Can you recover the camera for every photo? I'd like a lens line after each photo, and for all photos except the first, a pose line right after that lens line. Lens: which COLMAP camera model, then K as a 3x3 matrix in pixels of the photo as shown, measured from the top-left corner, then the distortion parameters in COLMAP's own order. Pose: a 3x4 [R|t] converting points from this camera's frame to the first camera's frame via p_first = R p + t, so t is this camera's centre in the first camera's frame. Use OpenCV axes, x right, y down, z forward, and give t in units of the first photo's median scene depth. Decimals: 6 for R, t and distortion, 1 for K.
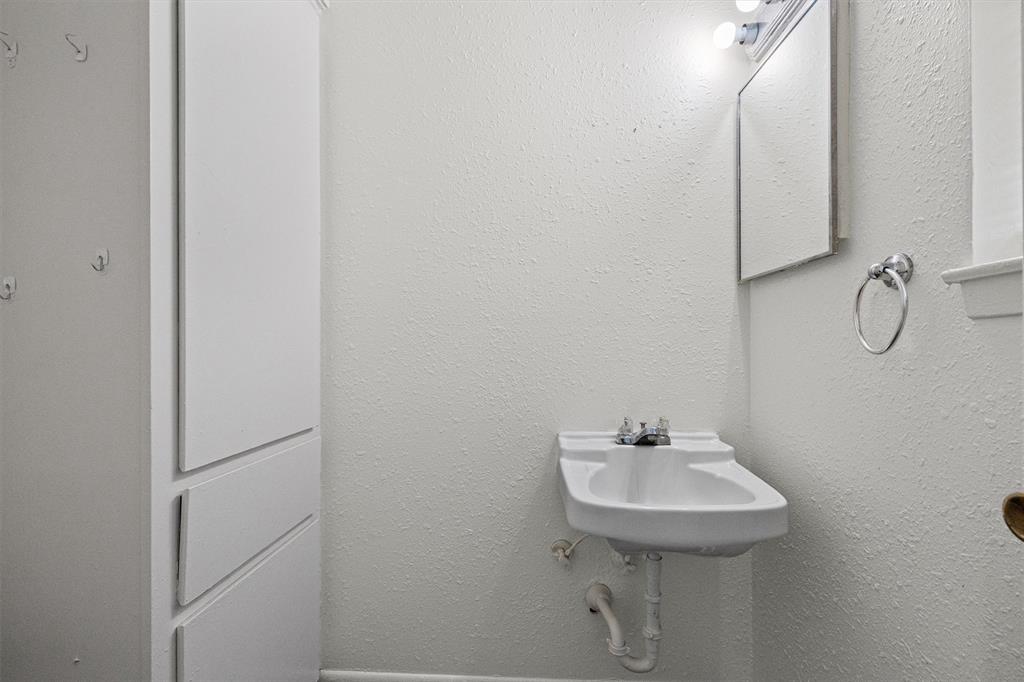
lens RADIAL K [[429.2, 0, 505.6], [0, 429.2, 351.0], [0, 0, 1]] dist [0.001631, 0.000648]
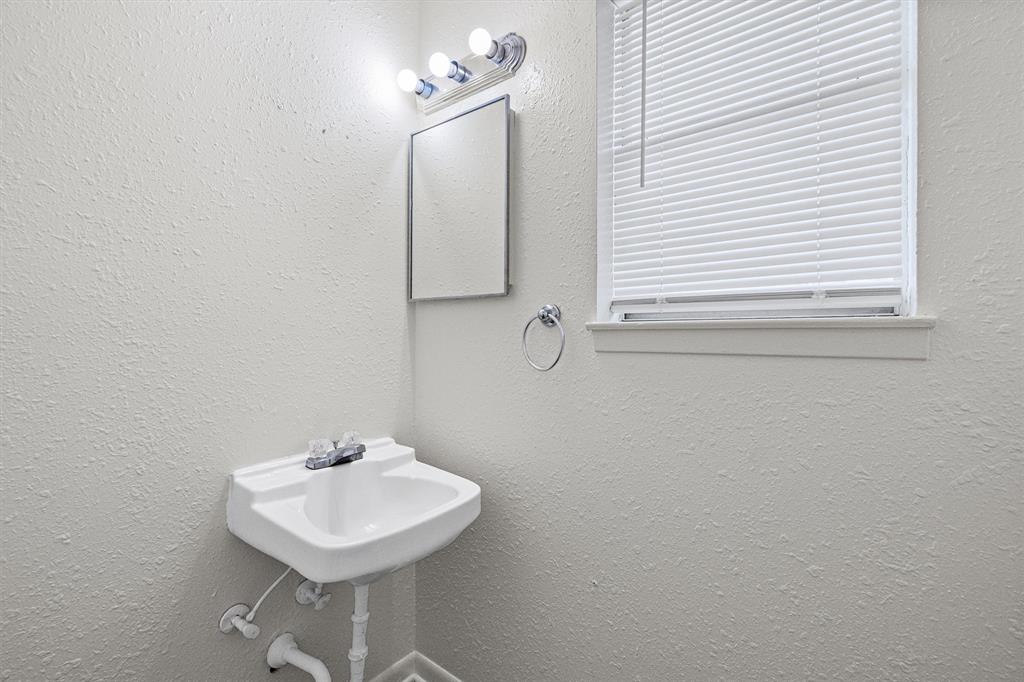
lens RADIAL K [[429.2, 0, 510.3], [0, 429.2, 343.8], [0, 0, 1]] dist [0.001631, 0.000648]
pose [[0.608363, -0.005449, 0.793640, -0.204393], [0.006027, 0.999979, 0.002246, -0.049814], [-0.793636, 0.003417, 0.608383, 0.108175]]
